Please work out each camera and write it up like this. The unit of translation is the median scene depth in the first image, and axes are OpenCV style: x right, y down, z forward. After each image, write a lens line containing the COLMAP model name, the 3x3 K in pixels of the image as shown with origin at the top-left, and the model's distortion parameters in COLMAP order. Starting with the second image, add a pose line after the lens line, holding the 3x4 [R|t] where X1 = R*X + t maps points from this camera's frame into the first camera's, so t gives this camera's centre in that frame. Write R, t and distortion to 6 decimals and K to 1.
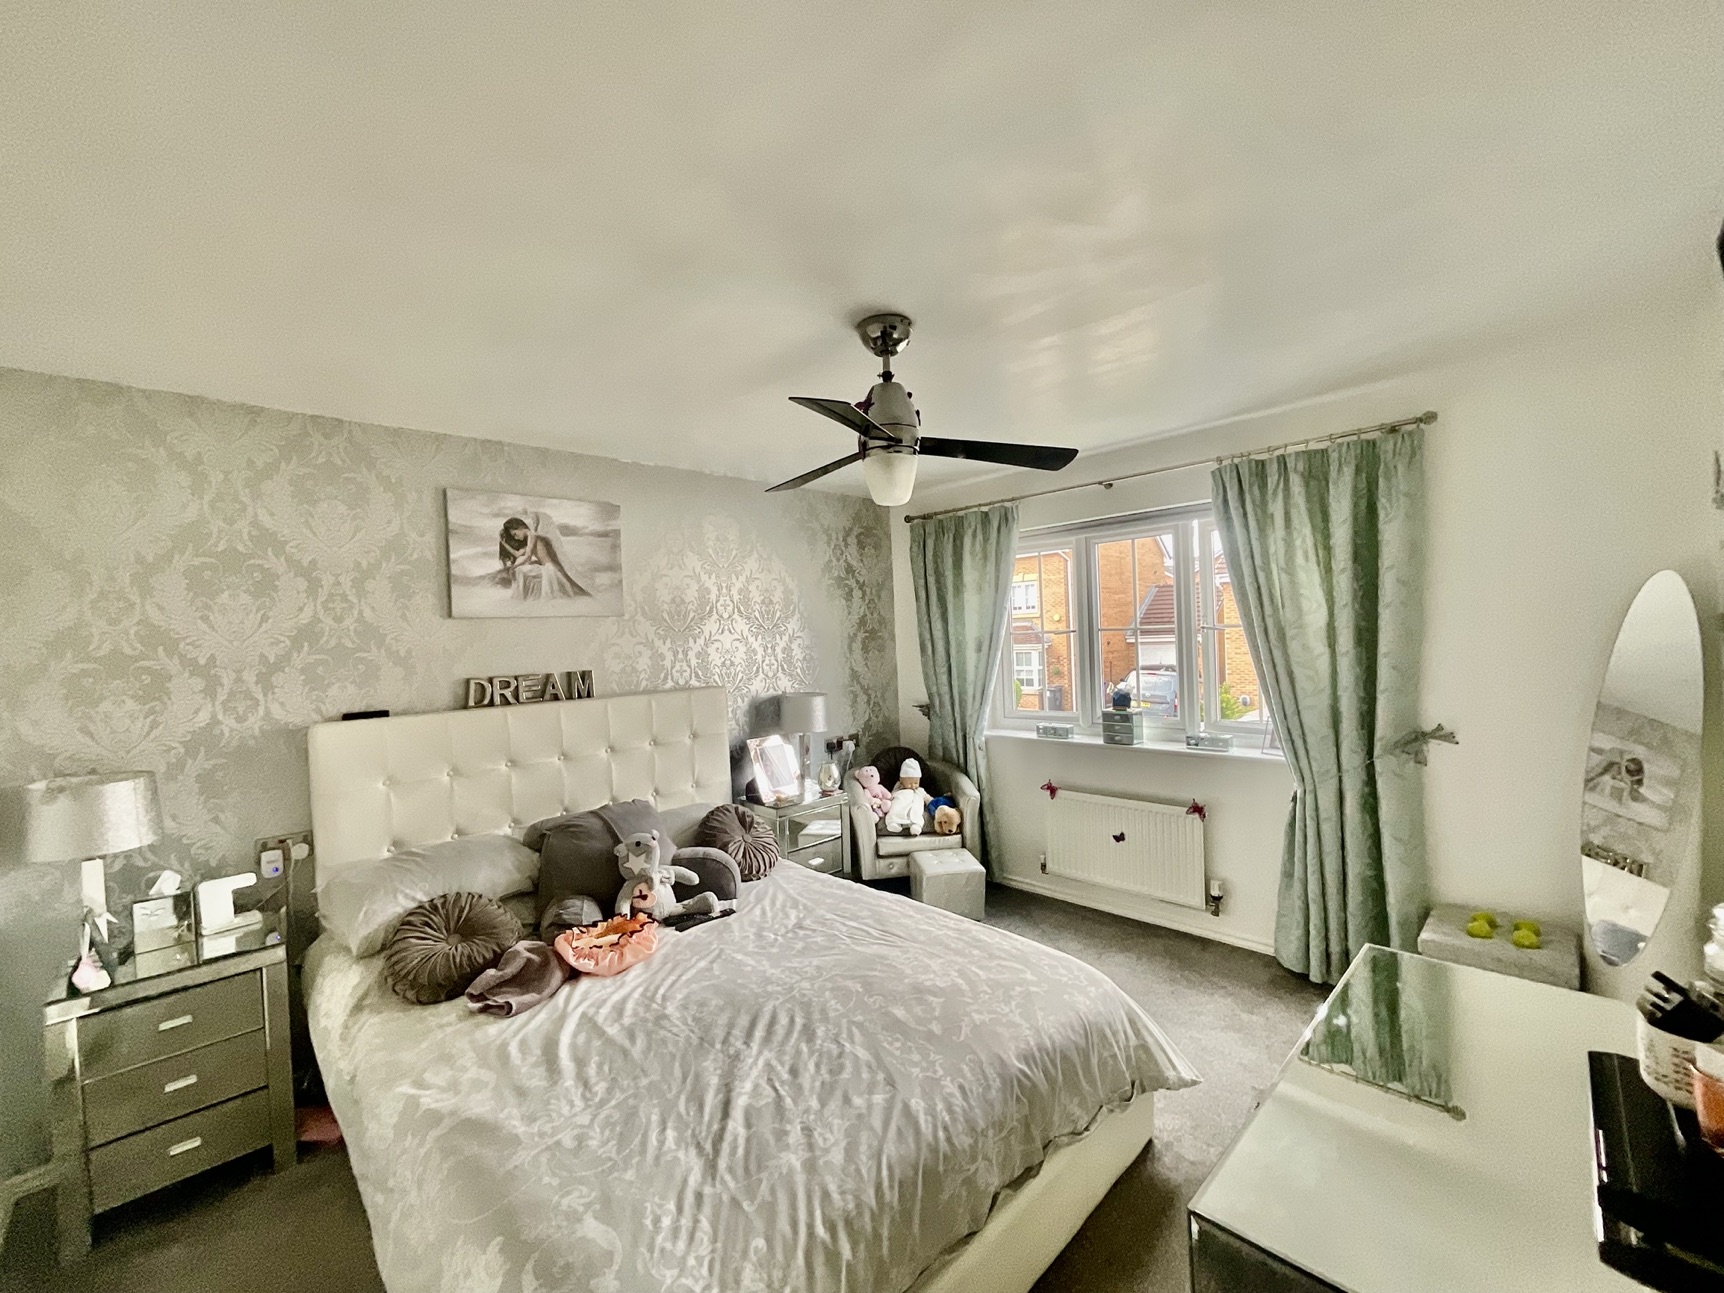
lens RADIAL K [[691.0, 0, 862.0], [0, 691.0, 646.5], [0, 0, 1]] dist [-0.010421, 0.000782]
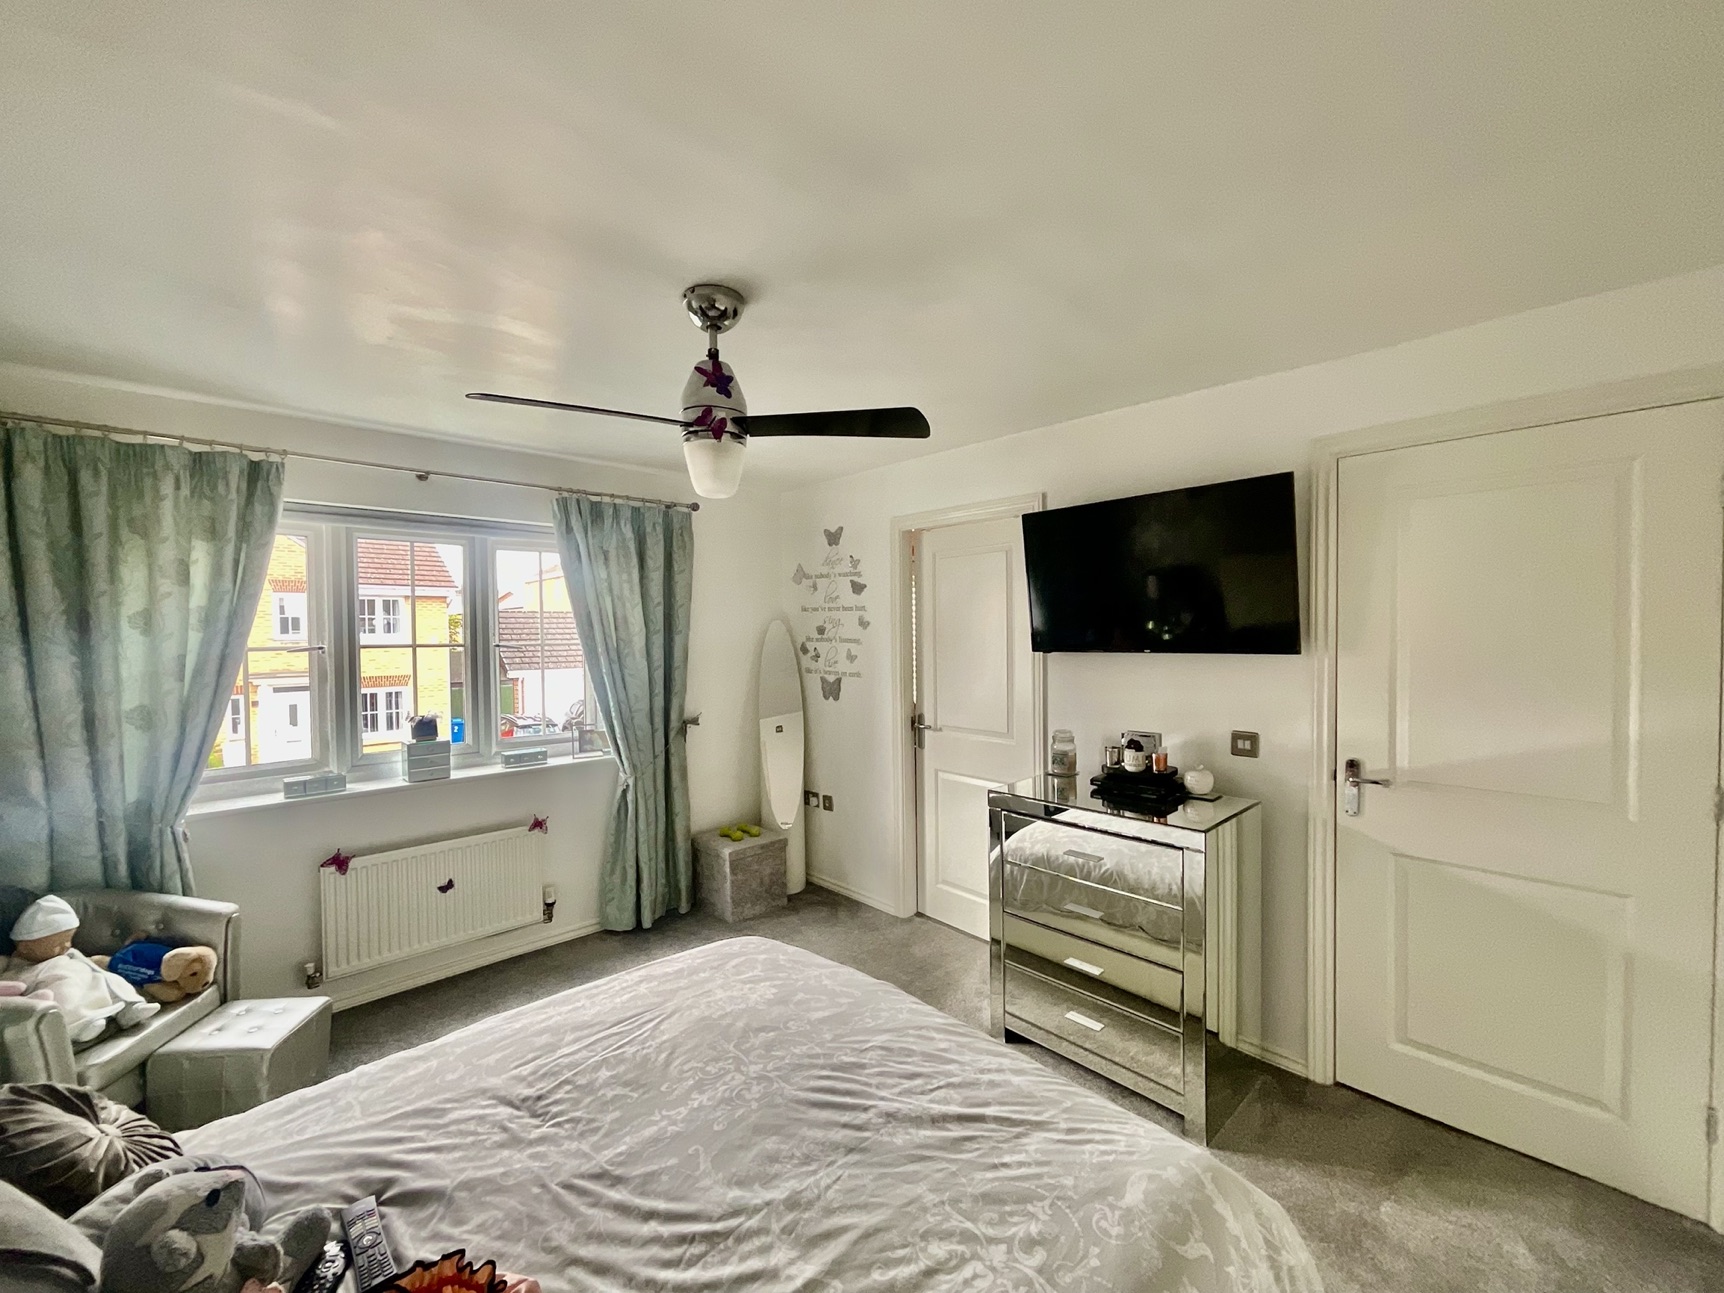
lens RADIAL K [[691.0, 0, 862.0], [0, 691.0, 646.5], [0, 0, 1]] dist [-0.010421, 0.000782]
pose [[0.015095, 0.023413, 0.999612, -0.849798], [0.024728, 0.999411, -0.023781, 0.016863], [-0.999580, 0.025078, 0.014507, 0.801164]]
